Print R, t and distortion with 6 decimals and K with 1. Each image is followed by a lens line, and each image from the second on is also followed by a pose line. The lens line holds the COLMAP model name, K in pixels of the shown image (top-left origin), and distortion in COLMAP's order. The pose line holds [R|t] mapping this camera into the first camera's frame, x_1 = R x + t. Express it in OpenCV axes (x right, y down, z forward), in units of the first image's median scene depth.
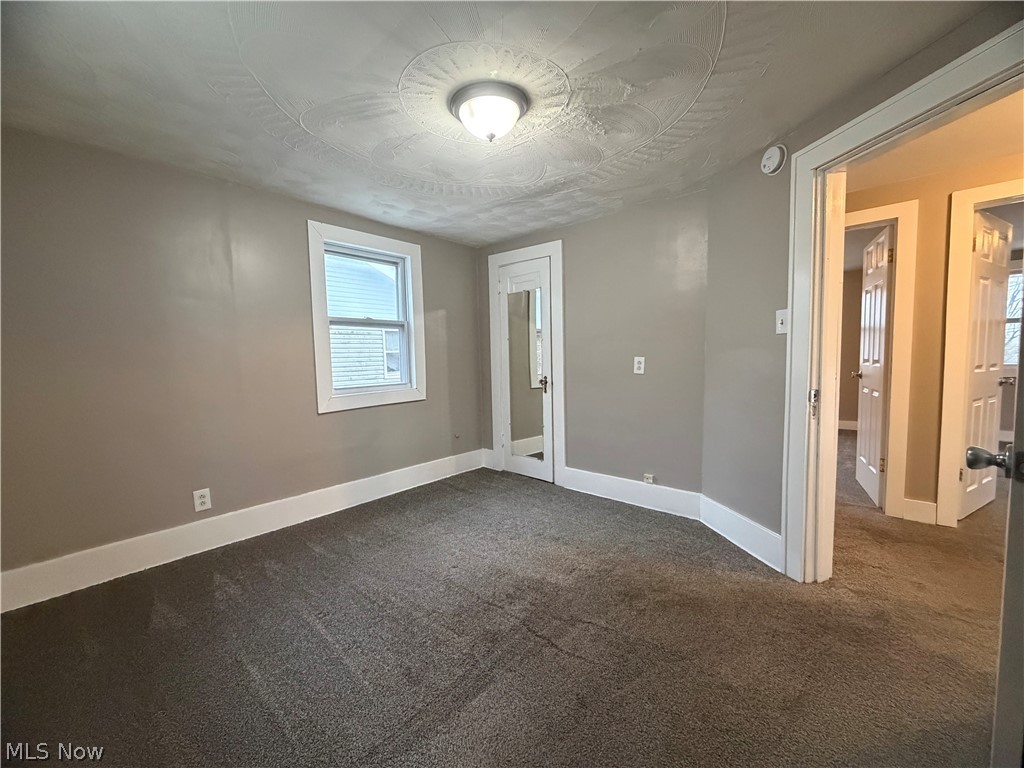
lens RADIAL K [[407.3, 0, 509.0], [0, 407.3, 384.7], [0, 0, 1]] dist [-0.000761, 0.000609]
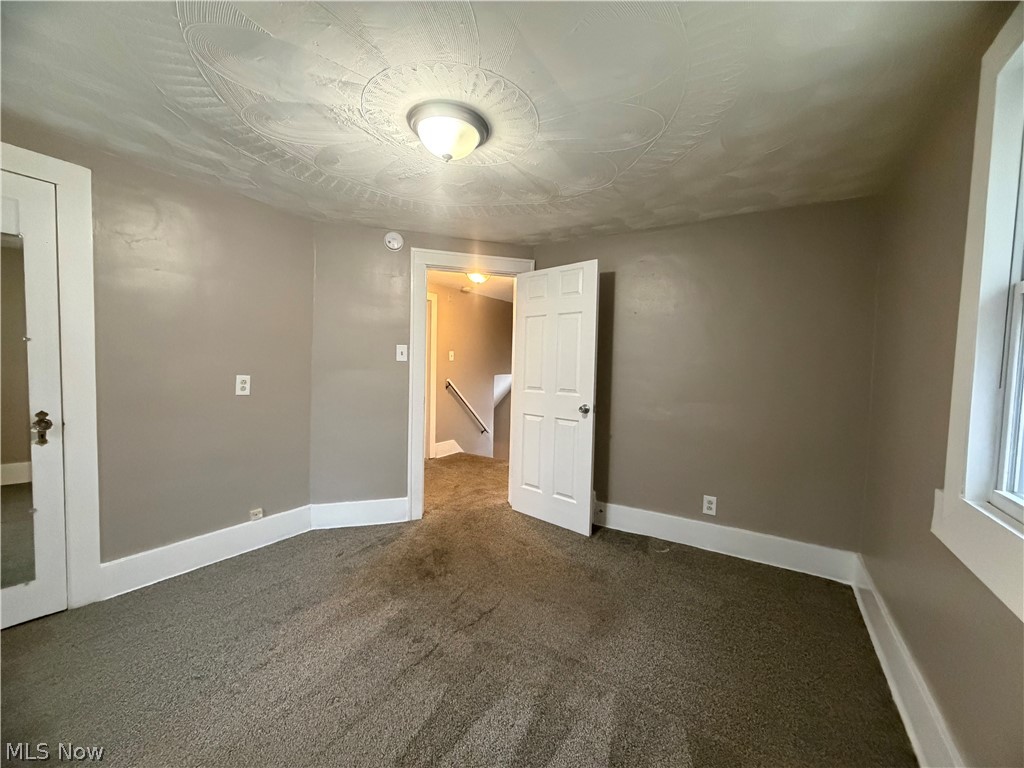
lens RADIAL K [[407.3, 0, 508.2], [0, 407.3, 385.9], [0, 0, 1]] dist [-0.000761, 0.000609]
pose [[-0.154103, -0.032733, 0.987512, -0.633043], [0.050386, 0.997890, 0.040940, -0.056317], [-0.986769, 0.056066, -0.152129, 0.625100]]
